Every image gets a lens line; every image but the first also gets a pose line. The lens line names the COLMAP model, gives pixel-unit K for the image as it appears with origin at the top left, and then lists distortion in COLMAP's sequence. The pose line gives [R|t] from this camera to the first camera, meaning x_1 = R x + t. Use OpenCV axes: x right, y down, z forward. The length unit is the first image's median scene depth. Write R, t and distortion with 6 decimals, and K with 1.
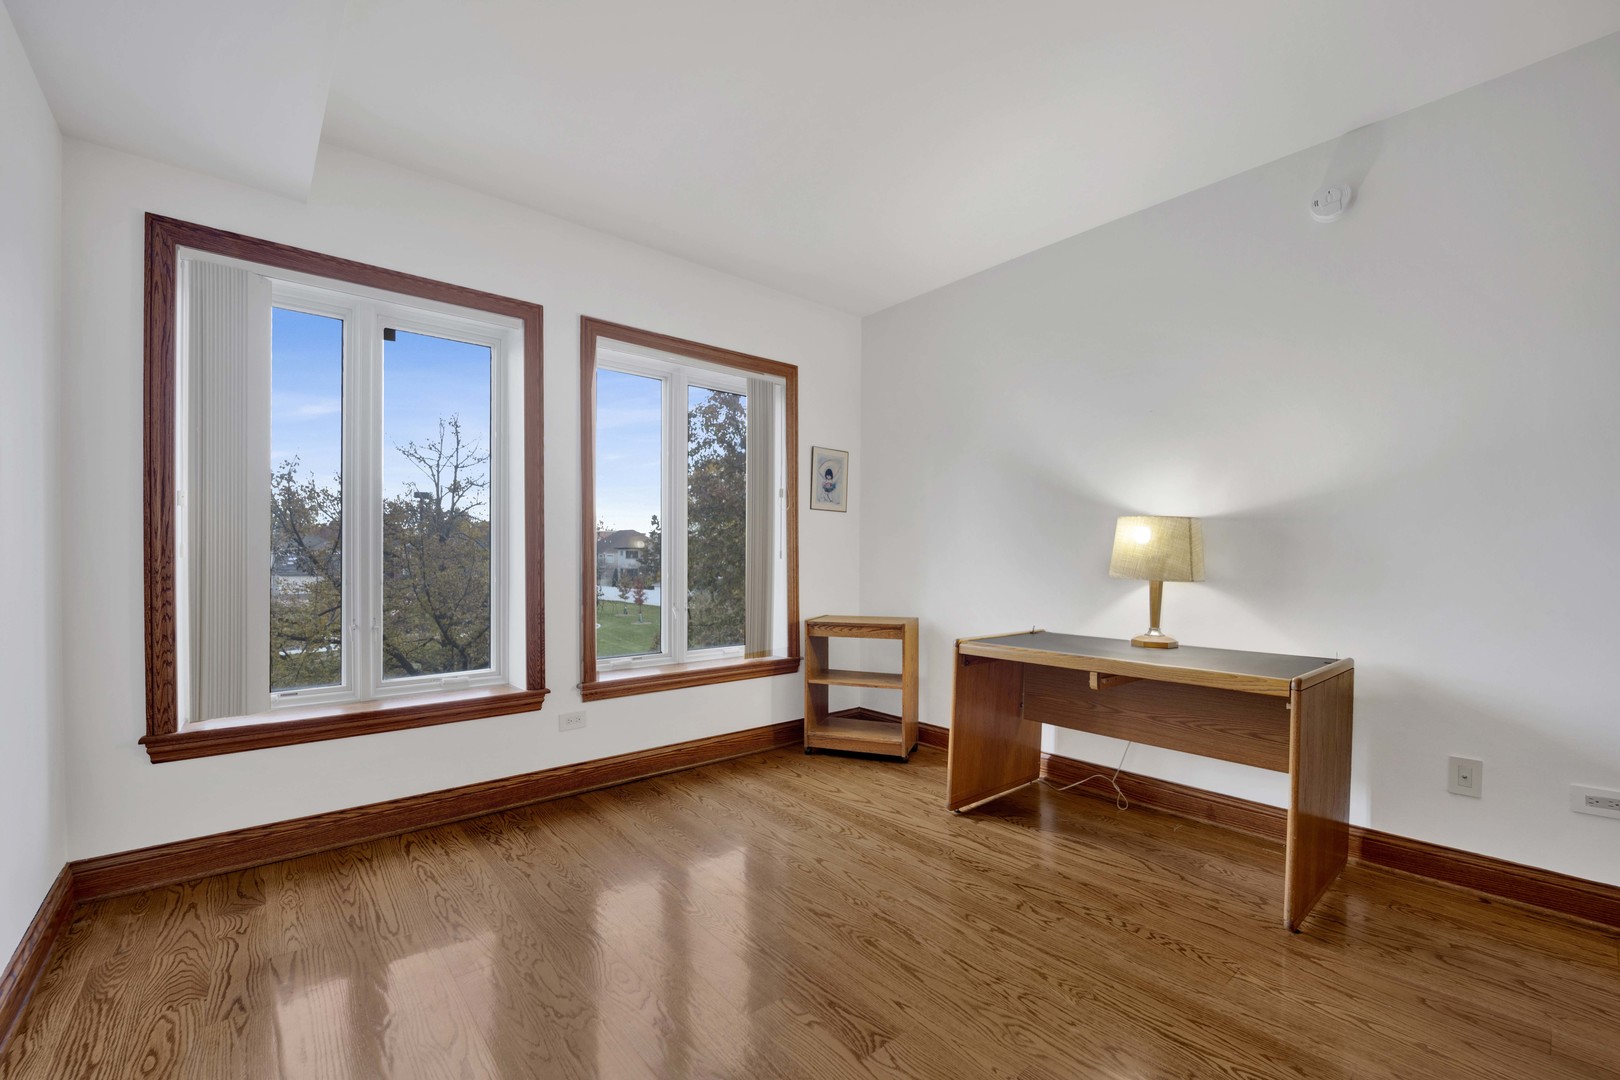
lens RADIAL K [[673.9, 0, 803.2], [0, 673.9, 562.0], [0, 0, 1]] dist [-0.009418, -0.000013]
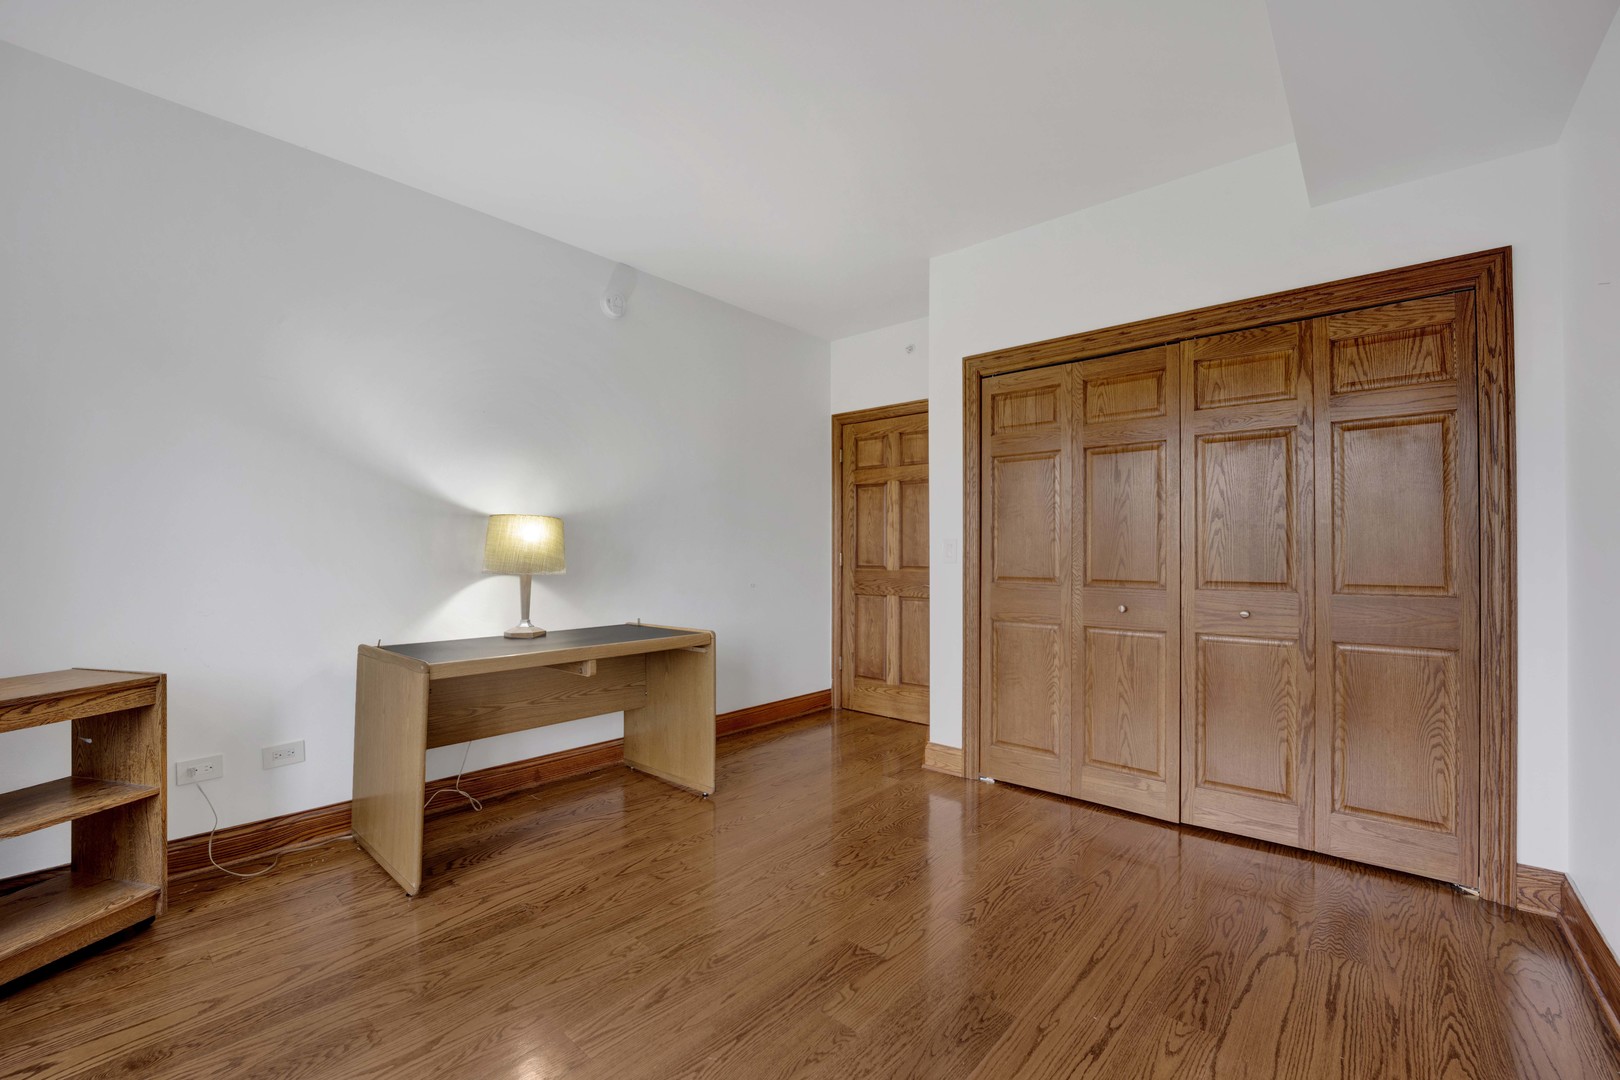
lens RADIAL K [[673.9, 0, 803.2], [0, 673.9, 562.0], [0, 0, 1]] dist [-0.009418, -0.000013]
pose [[-0.149088, -0.012085, 0.988750, -0.598079], [0.003664, 0.999912, 0.012774, -0.006382], [-0.988817, 0.005527, -0.149031, 0.716063]]
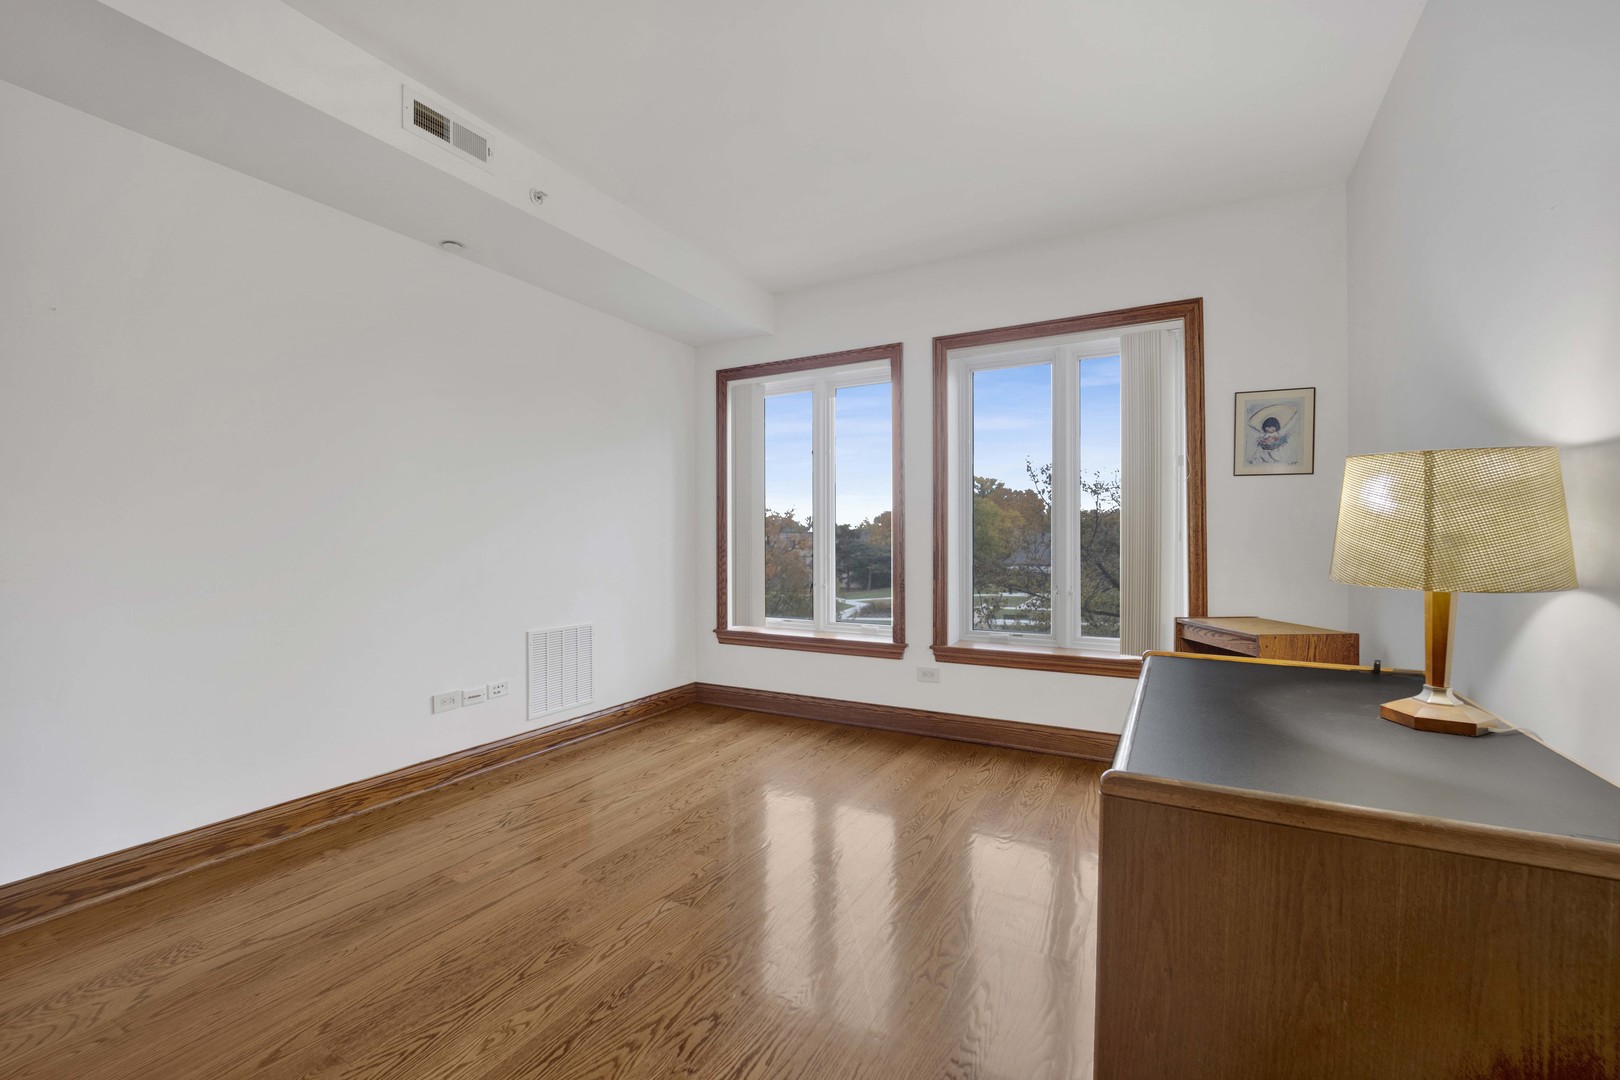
lens RADIAL K [[667.1, 0, 807.6], [0, 667.1, 542.4], [0, 0, 1]] dist [-0.021828, 0.000141]
pose [[0.365579, -0.000652, -0.930780, 0.793923], [-0.004634, 0.999986, -0.002520, 0.002154], [0.930769, 0.005235, 0.365571, 0.413251]]
